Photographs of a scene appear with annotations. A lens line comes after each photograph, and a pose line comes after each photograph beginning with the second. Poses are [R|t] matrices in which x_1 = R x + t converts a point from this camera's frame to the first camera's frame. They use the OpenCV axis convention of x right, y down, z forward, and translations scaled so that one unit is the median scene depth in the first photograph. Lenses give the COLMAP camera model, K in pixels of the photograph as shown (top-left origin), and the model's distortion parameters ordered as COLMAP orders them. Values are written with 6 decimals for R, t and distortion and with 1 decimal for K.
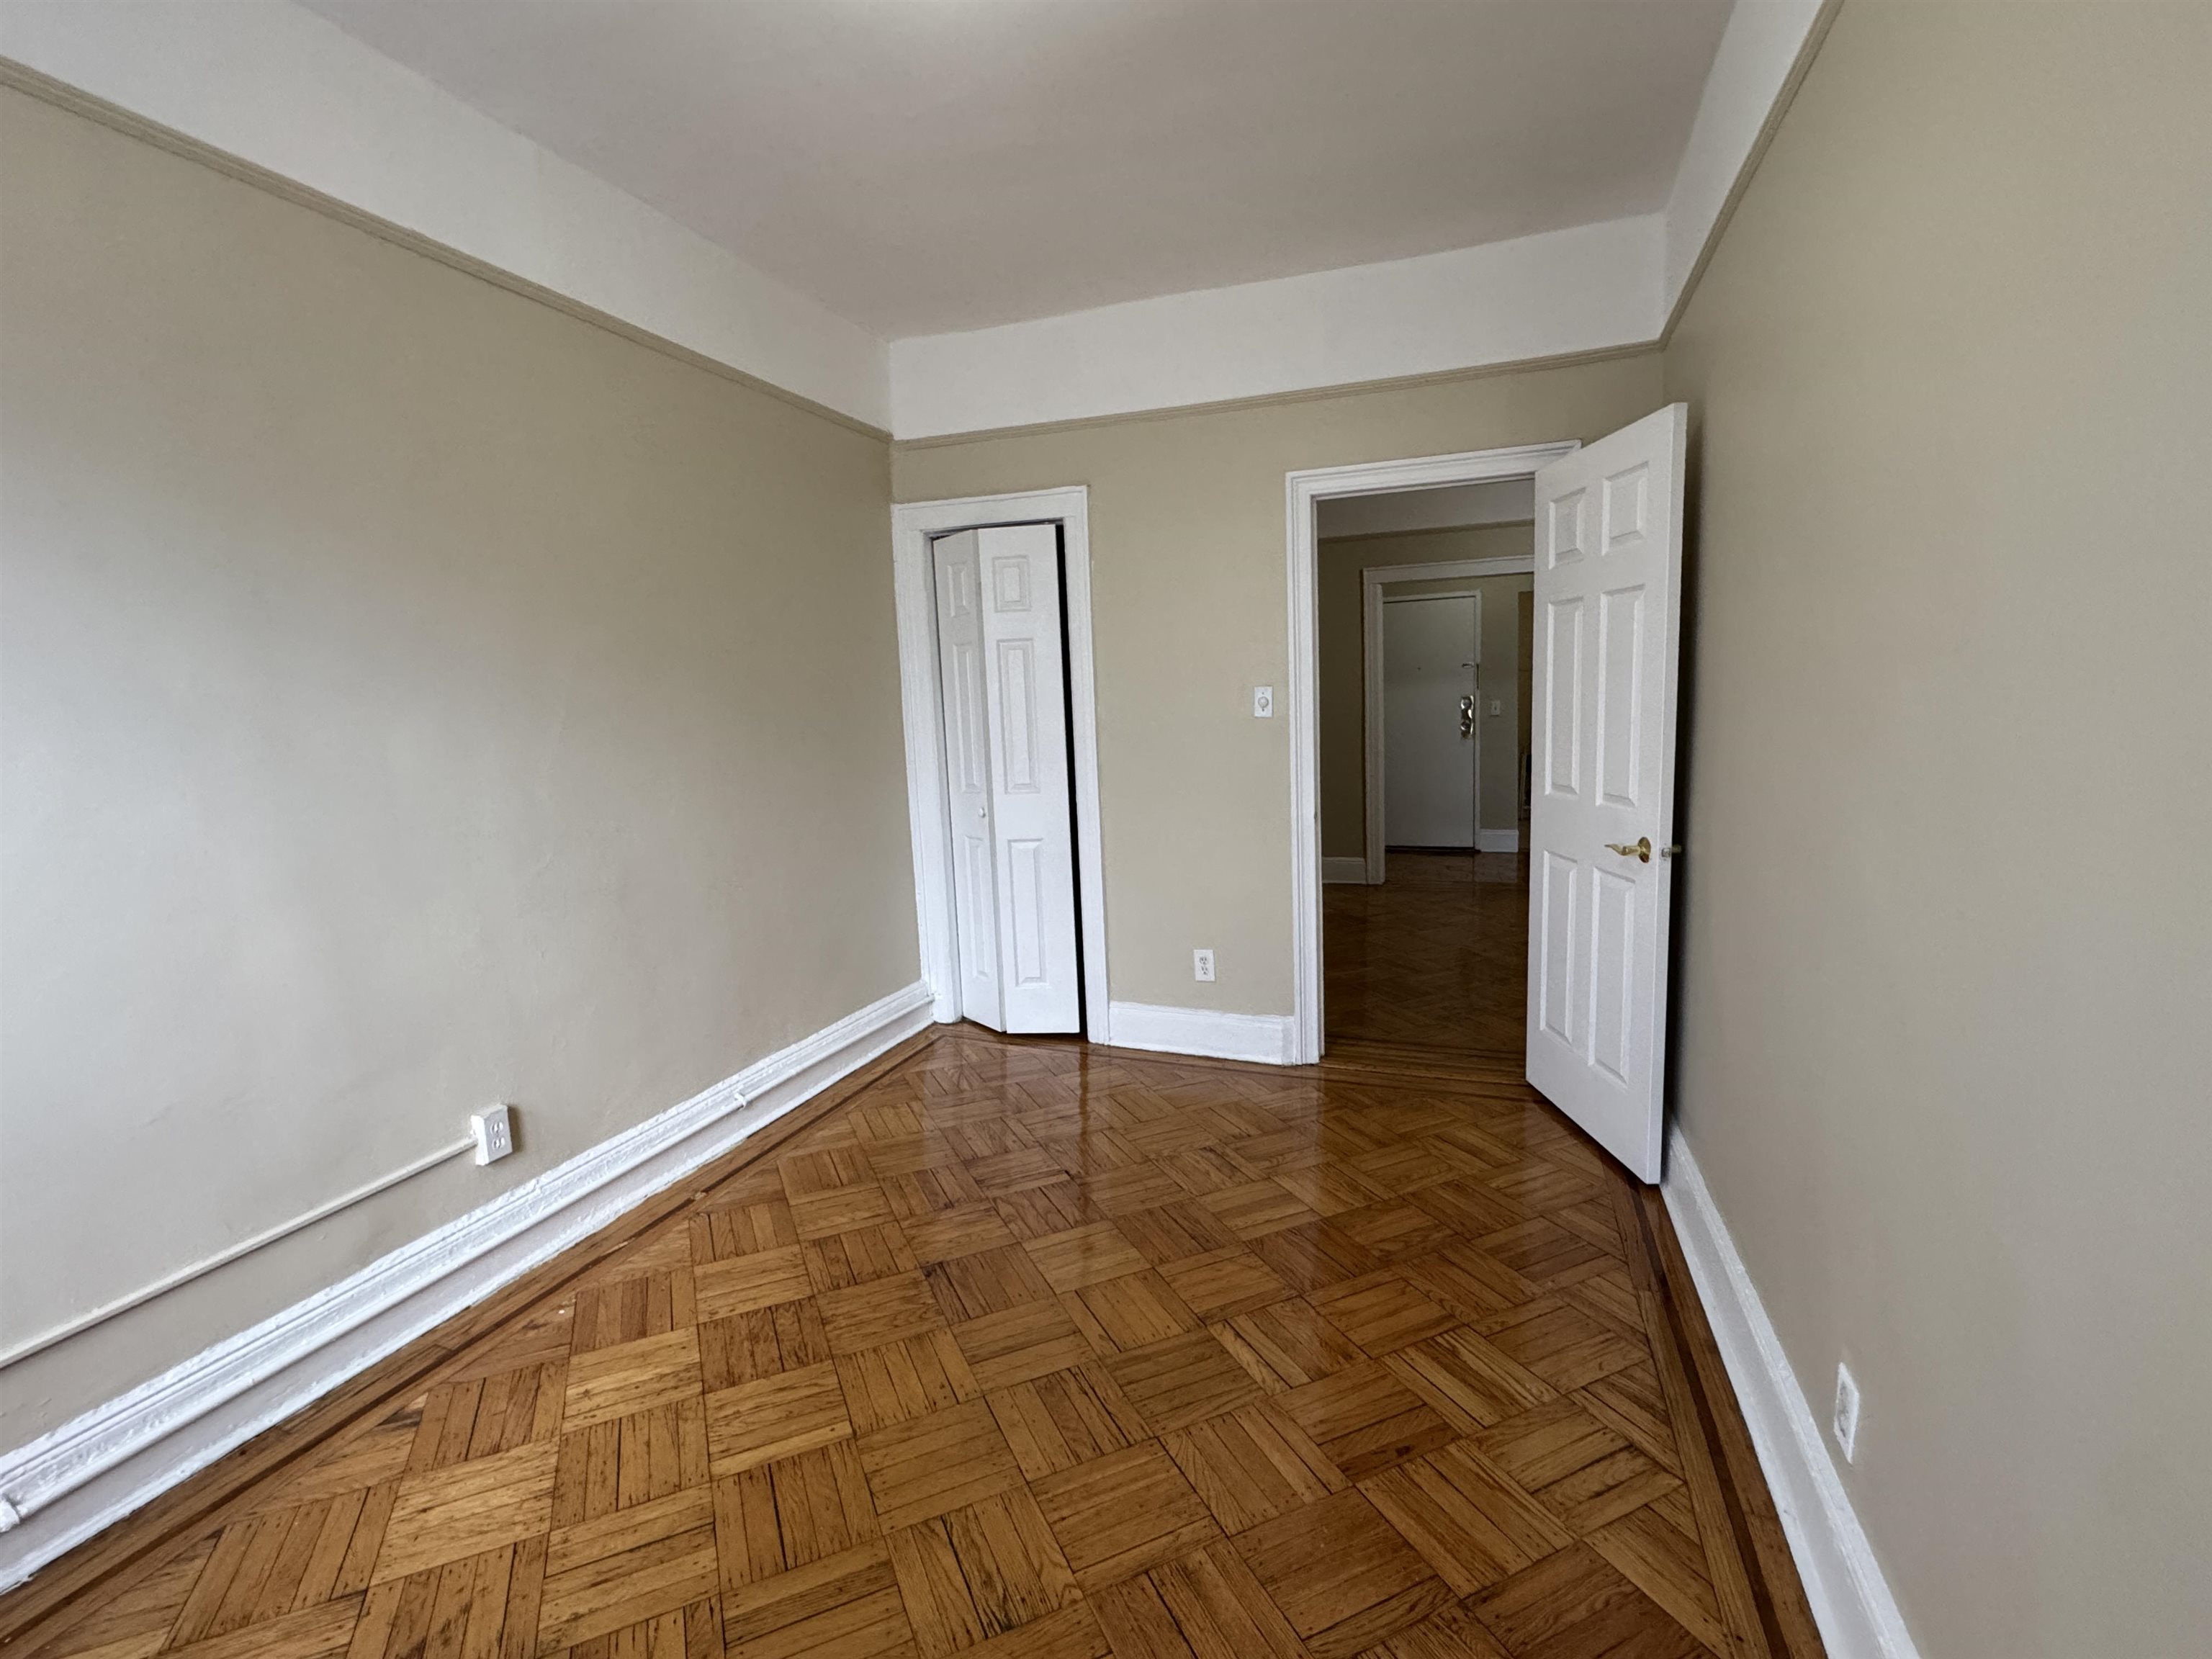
lens RADIAL K [[997.8, 0, 1106.7], [0, 997.8, 824.0], [0, 0, 1]] dist [-0.000729, -0.001103]
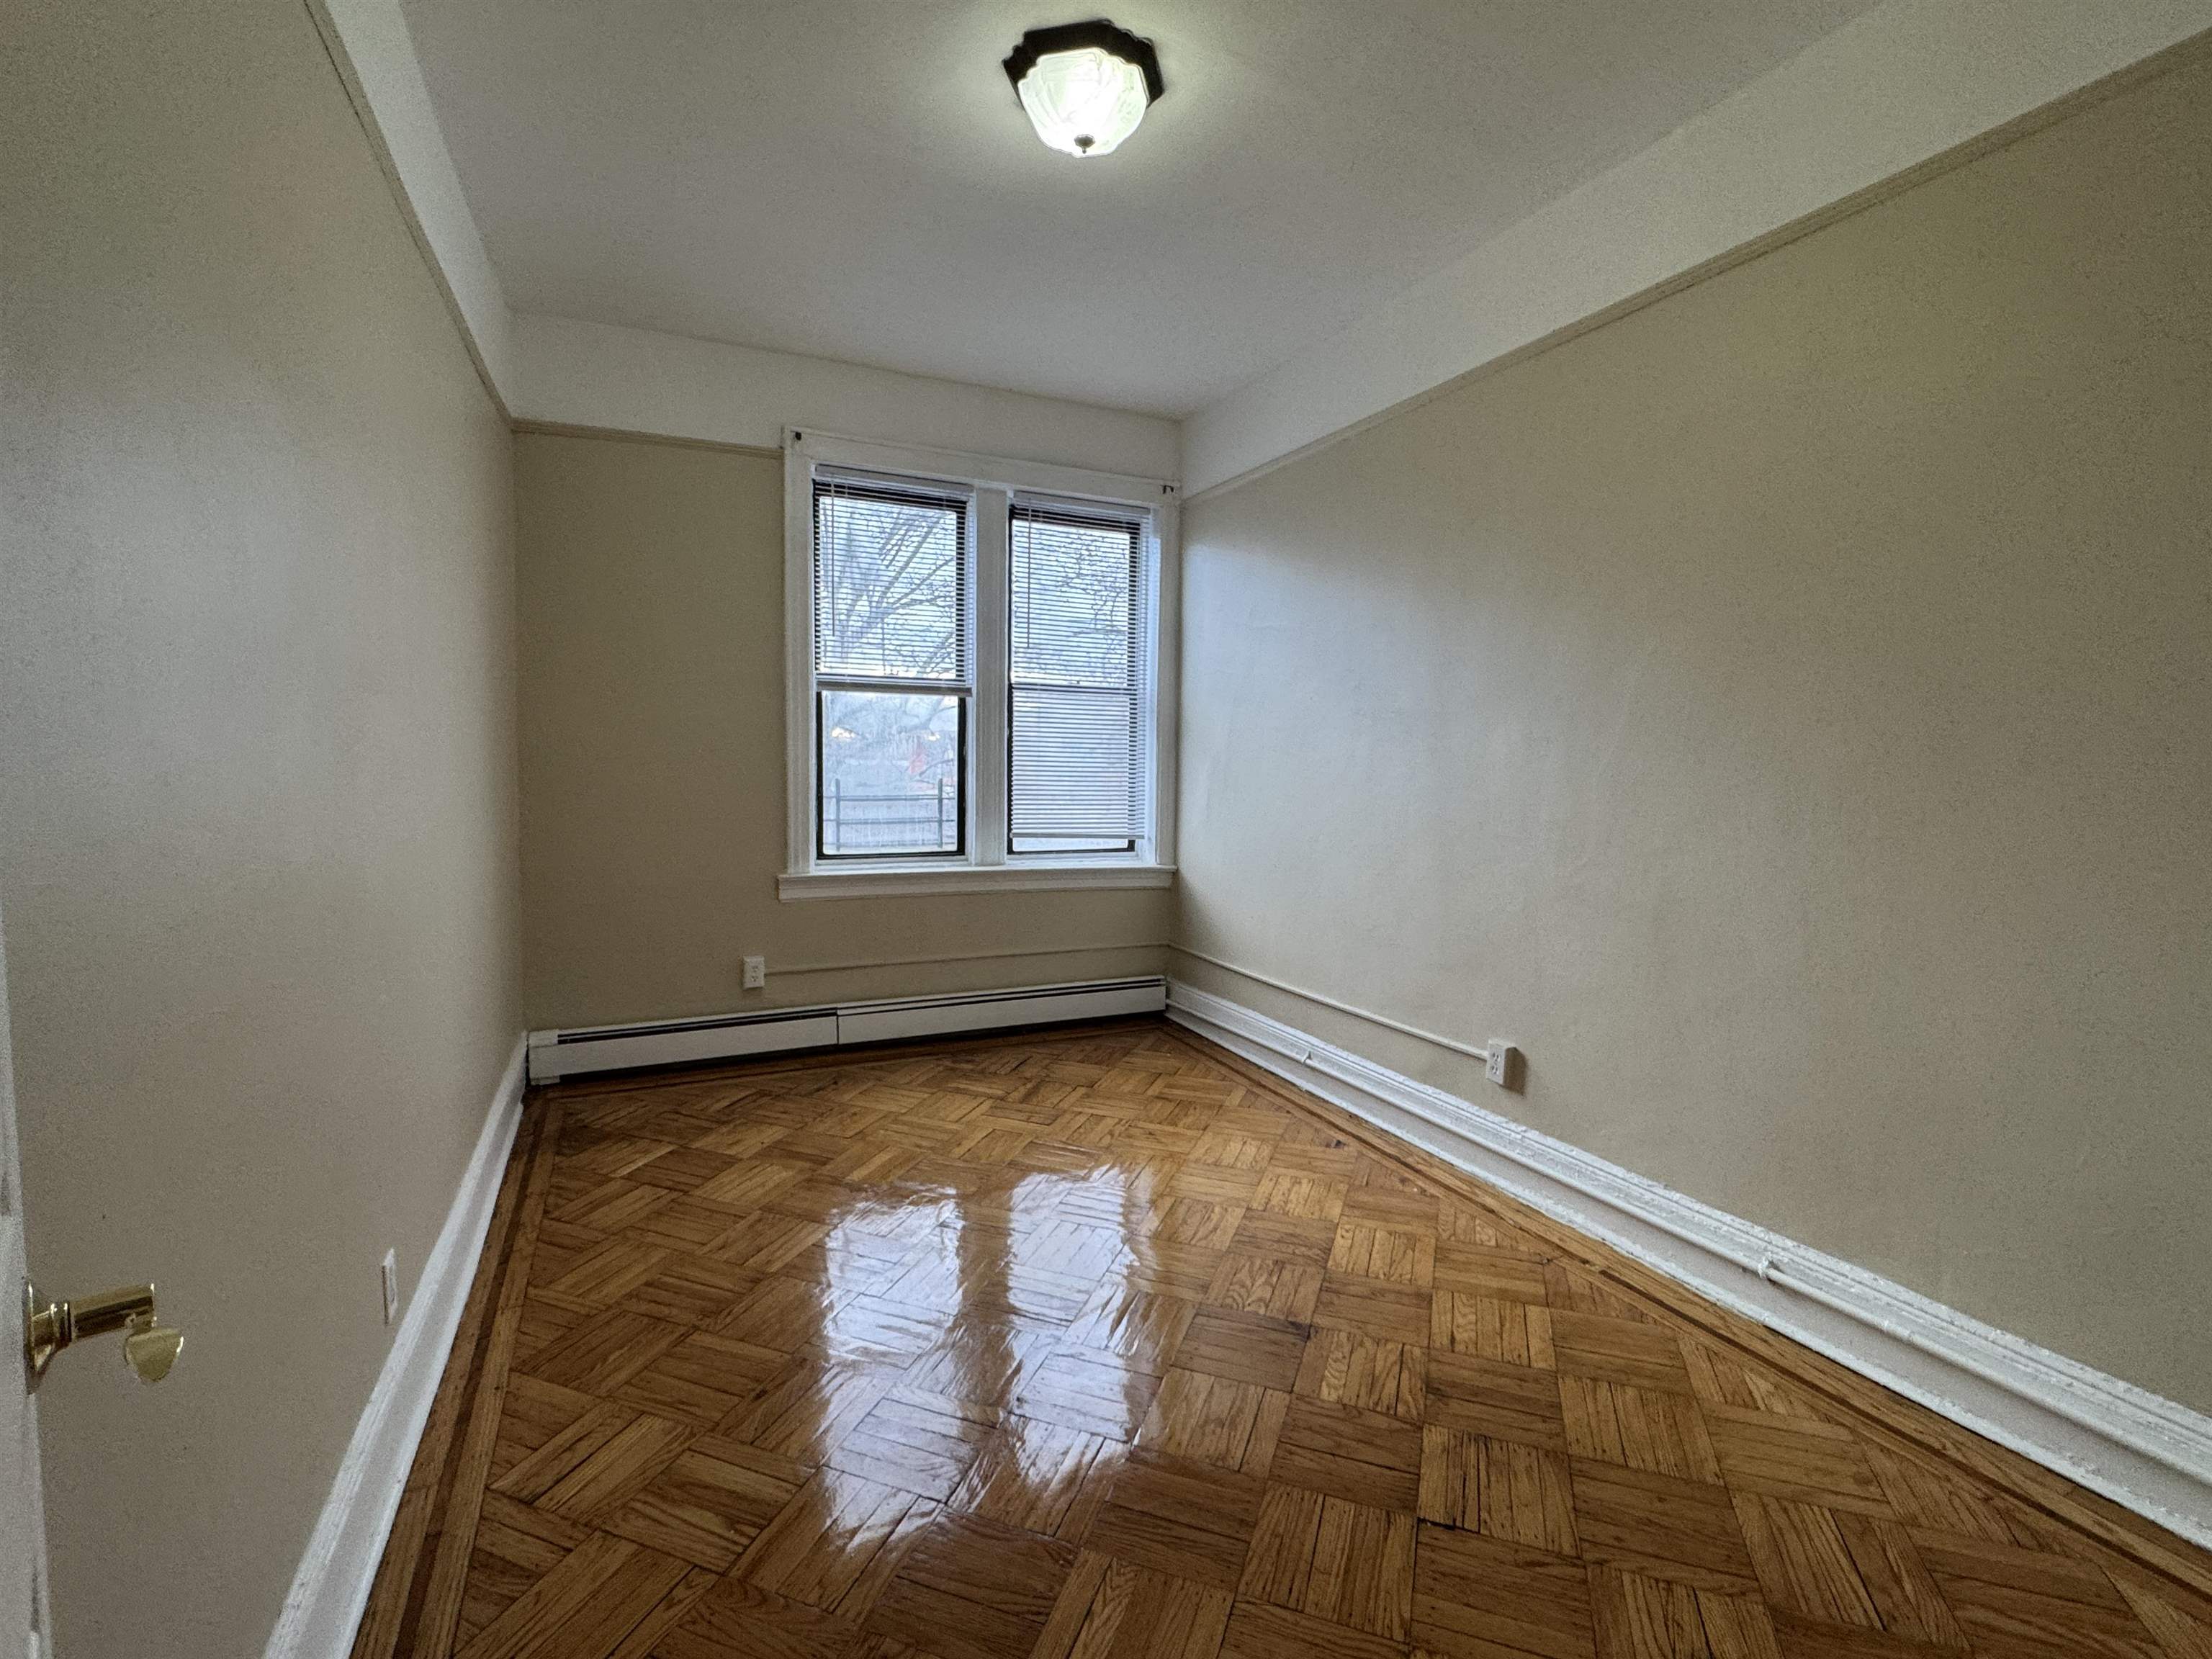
lens RADIAL K [[997.8, 0, 1106.7], [0, 997.8, 824.0], [0, 0, 1]] dist [-0.000729, -0.001103]
pose [[-0.704526, 0.074961, -0.705708, 0.534096], [-0.072931, 0.981493, 0.177065, -0.150102], [0.705920, 0.176215, -0.686021, 1.347252]]
